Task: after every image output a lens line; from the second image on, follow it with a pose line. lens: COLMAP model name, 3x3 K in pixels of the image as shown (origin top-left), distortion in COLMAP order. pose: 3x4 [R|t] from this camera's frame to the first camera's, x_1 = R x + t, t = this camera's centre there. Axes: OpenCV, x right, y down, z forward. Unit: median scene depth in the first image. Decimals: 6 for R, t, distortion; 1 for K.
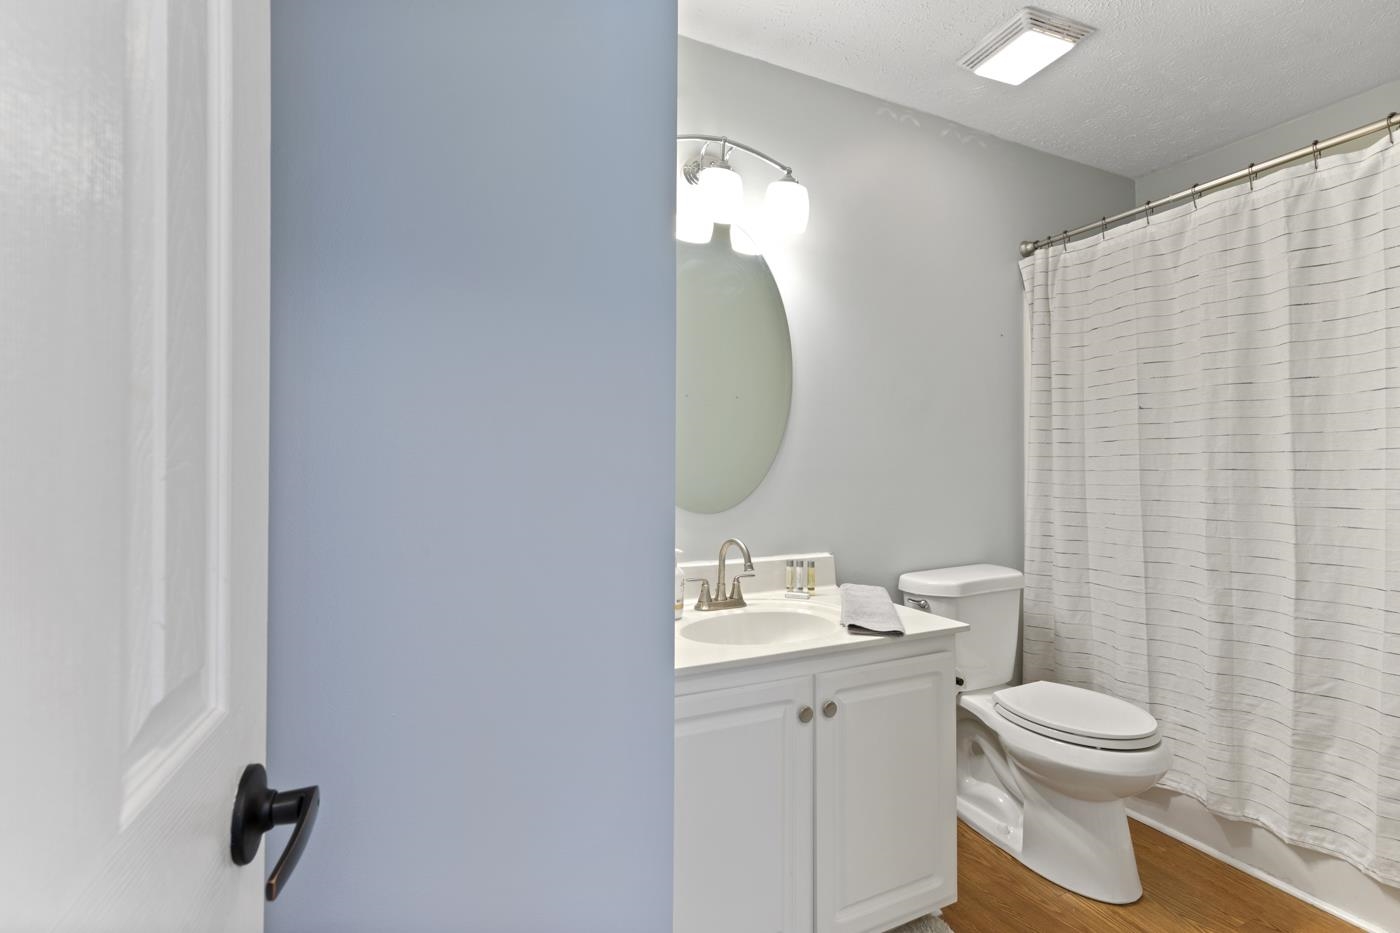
lens RADIAL K [[639.3, 0, 702.6], [0, 639.3, 467.9], [0, 0, 1]] dist [0.007882, -0.001001]
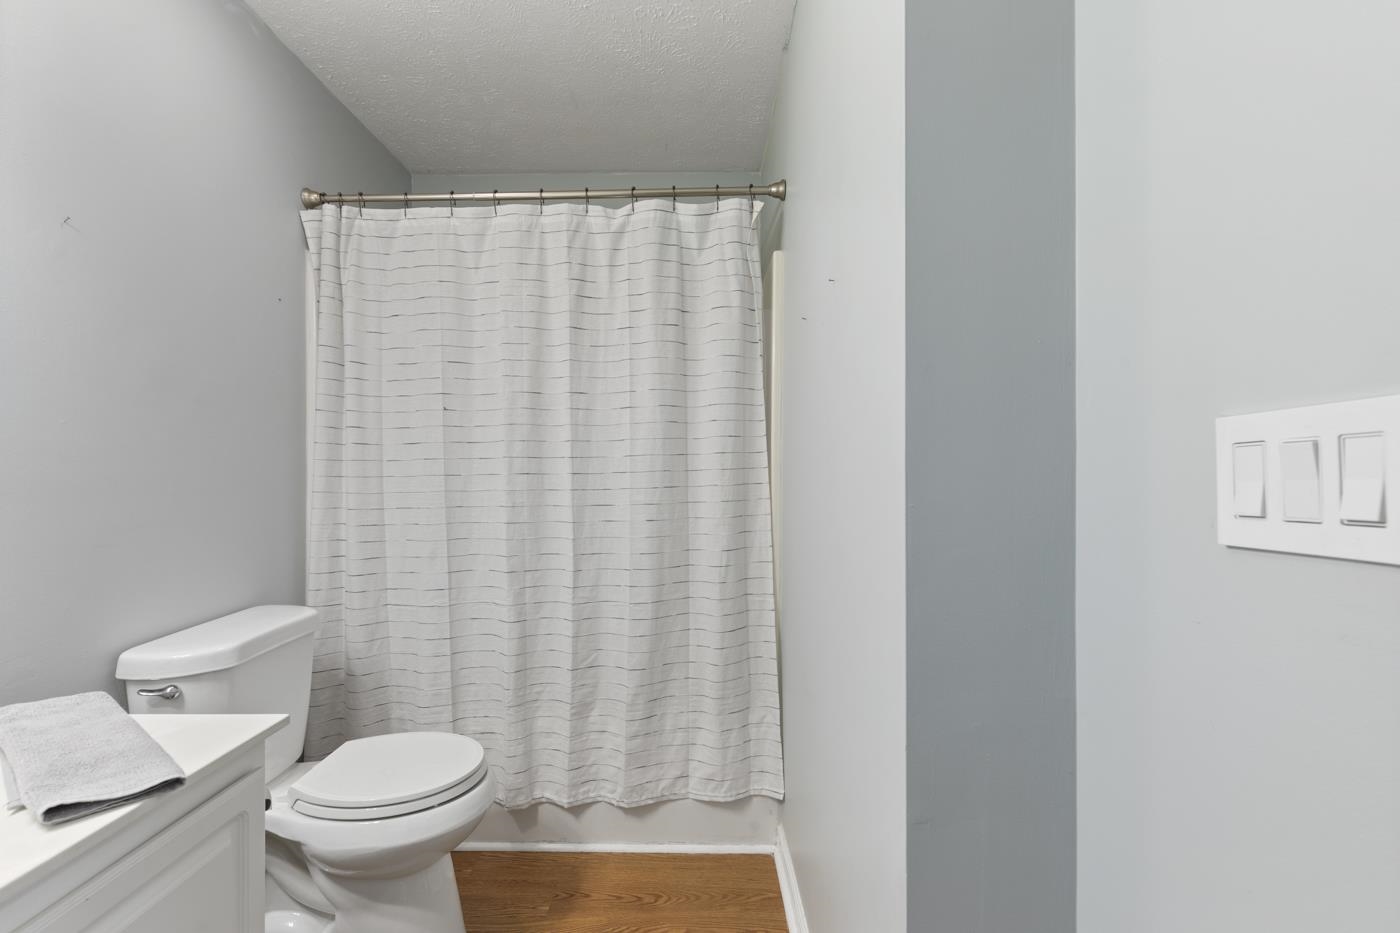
lens RADIAL K [[639.3, 0, 702.6], [0, 639.3, 467.9], [0, 0, 1]] dist [0.007882, -0.001001]
pose [[0.451352, 0.003000, 0.892341, 0.018514], [0.009309, 0.999924, -0.008070, 0.003892], [-0.892298, 0.011949, 0.451290, 0.250715]]
